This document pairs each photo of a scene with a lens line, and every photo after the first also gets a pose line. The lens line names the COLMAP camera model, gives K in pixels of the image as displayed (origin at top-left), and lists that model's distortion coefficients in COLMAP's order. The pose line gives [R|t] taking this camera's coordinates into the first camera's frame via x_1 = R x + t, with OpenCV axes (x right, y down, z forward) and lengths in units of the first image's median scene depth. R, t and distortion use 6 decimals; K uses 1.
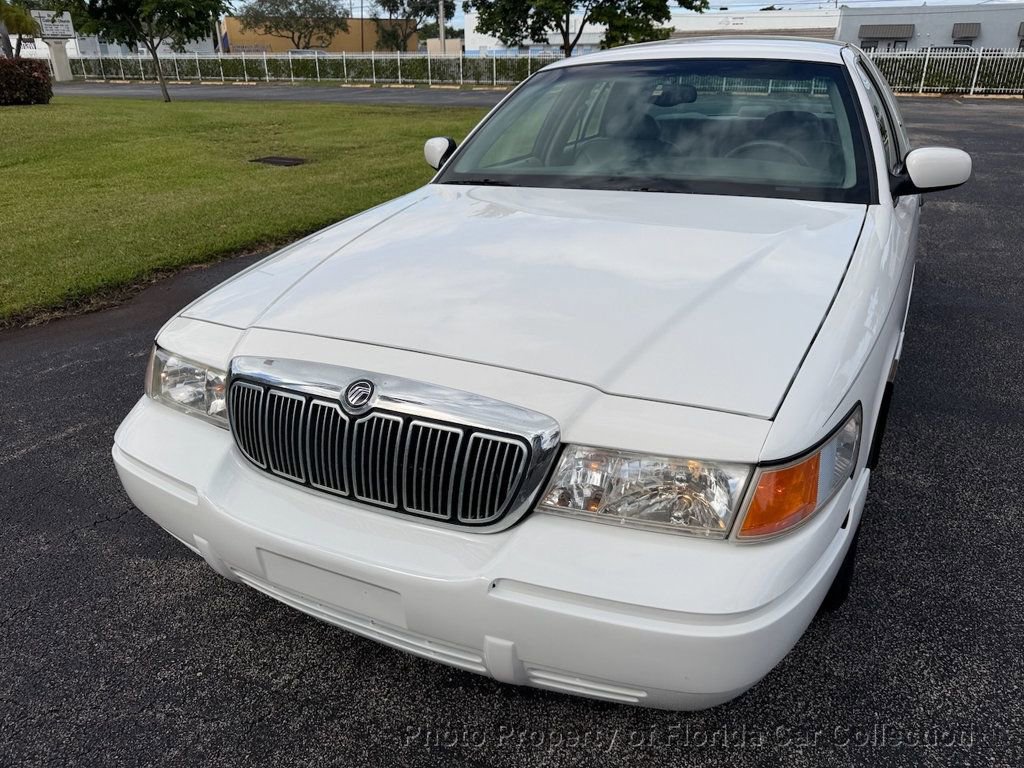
lens RADIAL K [[745.0, 0, 505.6], [0, 745.0, 381.9], [0, 0, 1]] dist [0.002608, -0.000235]
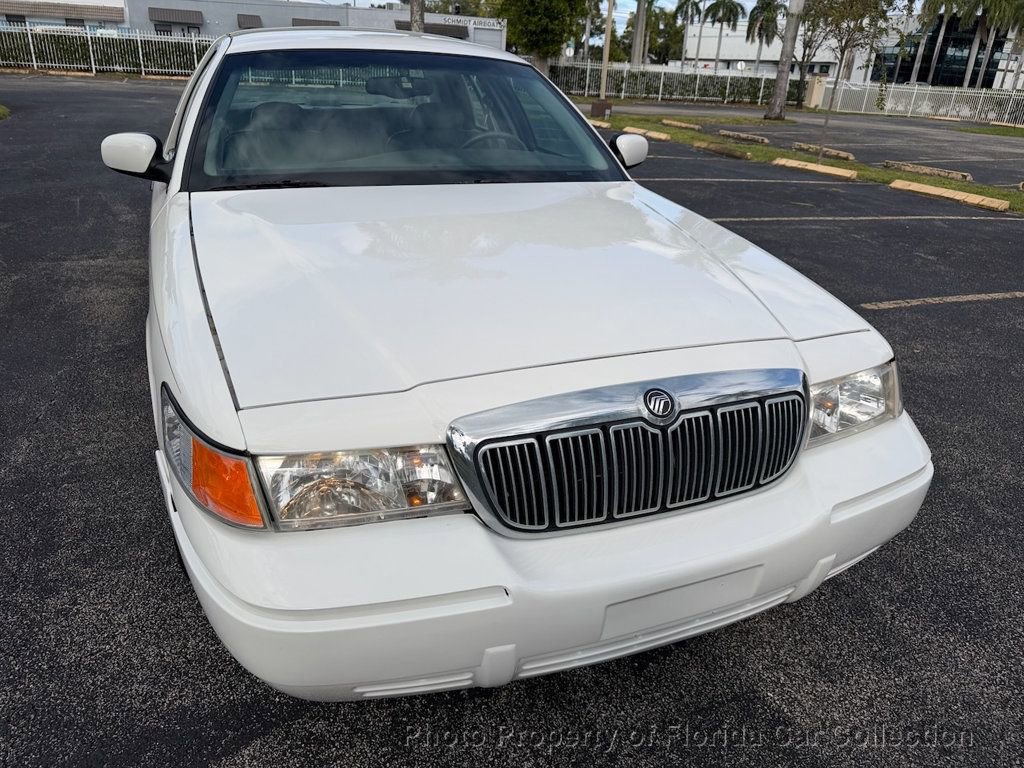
lens RADIAL K [[733.8, 0, 534.9], [0, 733.8, 381.4], [0, 0, 1]] dist [0.007118, 0.000082]
pose [[0.644737, -0.258611, 0.719329, -0.725284], [0.242627, 0.961605, 0.128246, -0.127996], [-0.724877, 0.091843, 0.682729, 0.341436]]
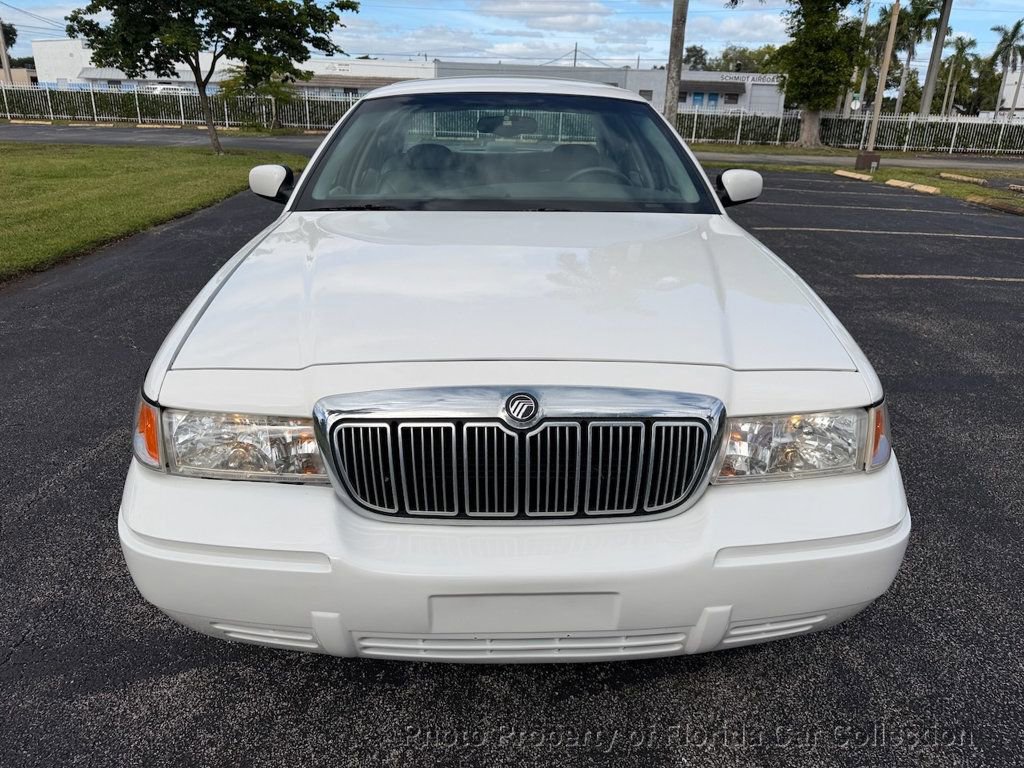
lens RADIAL K [[744.0, 0, 525.0], [0, 744.0, 384.3], [0, 0, 1]] dist [-0.005590, -0.003167]
pose [[0.872675, -0.134803, 0.469325, -0.474509], [0.156989, 0.987566, -0.008253, -0.003520], [-0.462377, 0.080881, 0.882987, 0.106756]]
